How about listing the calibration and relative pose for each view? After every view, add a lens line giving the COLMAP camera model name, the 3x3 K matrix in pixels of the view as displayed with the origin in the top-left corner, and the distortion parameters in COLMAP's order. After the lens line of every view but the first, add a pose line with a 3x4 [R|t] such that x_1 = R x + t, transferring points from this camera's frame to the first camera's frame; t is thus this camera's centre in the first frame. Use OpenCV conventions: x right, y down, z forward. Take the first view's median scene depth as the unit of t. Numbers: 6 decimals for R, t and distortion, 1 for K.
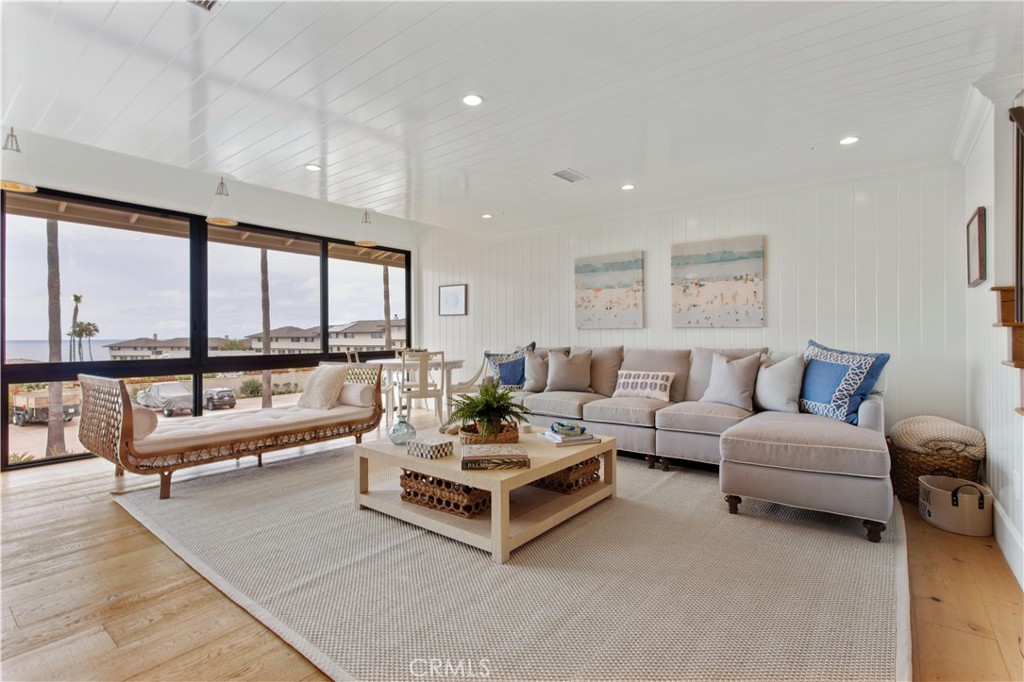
lens RADIAL K [[484.4, 0, 512.5], [0, 484.4, 335.2], [0, 0, 1]] dist [0.000590, -0.000226]
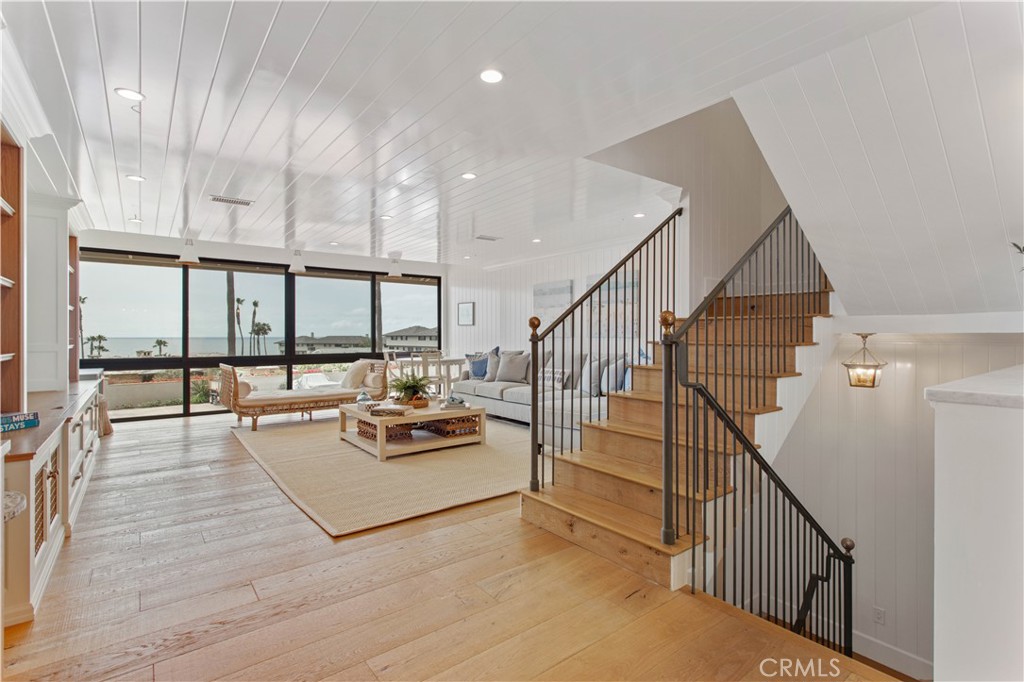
lens RADIAL K [[484.4, 0, 511.3], [0, 484.4, 335.4], [0, 0, 1]] dist [0.000590, -0.000226]
pose [[0.969084, 0.003081, -0.246711, 0.424997], [-0.002404, 0.999992, 0.003044, -0.022250], [0.246719, -0.002357, 0.969084, -0.338712]]
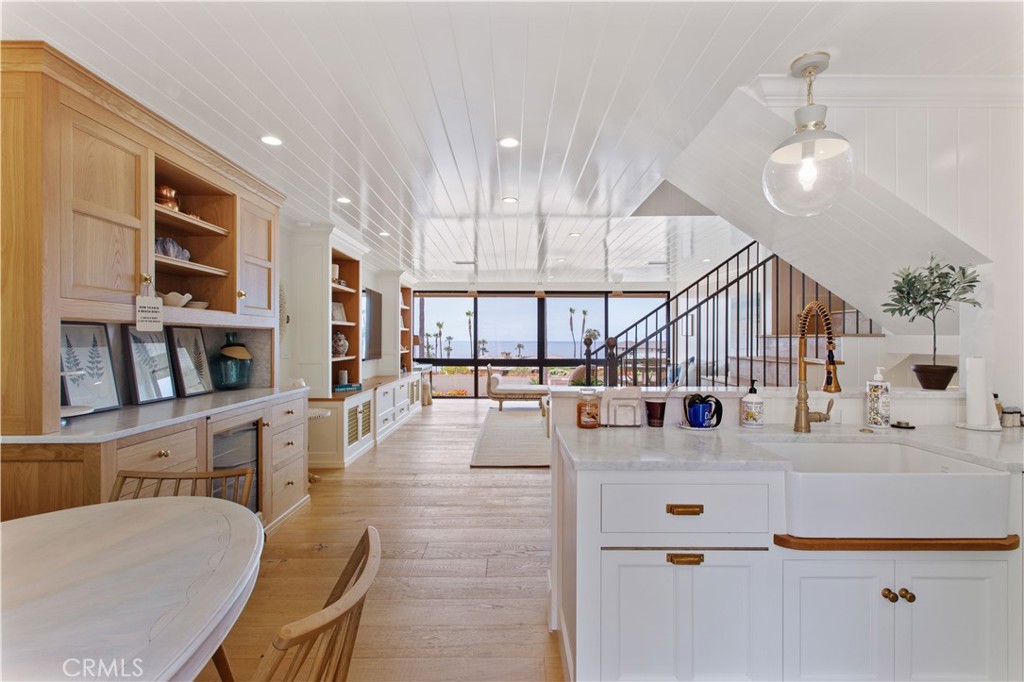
lens RADIAL K [[484.4, 0, 512.5], [0, 484.4, 342.5], [0, 0, 1]] dist [0.000590, -0.000226]
pose [[0.624272, 0.010181, -0.781141, 0.872497], [-0.004612, 0.999946, 0.009347, -0.041610], [0.781193, -0.002232, 0.624285, -0.379837]]
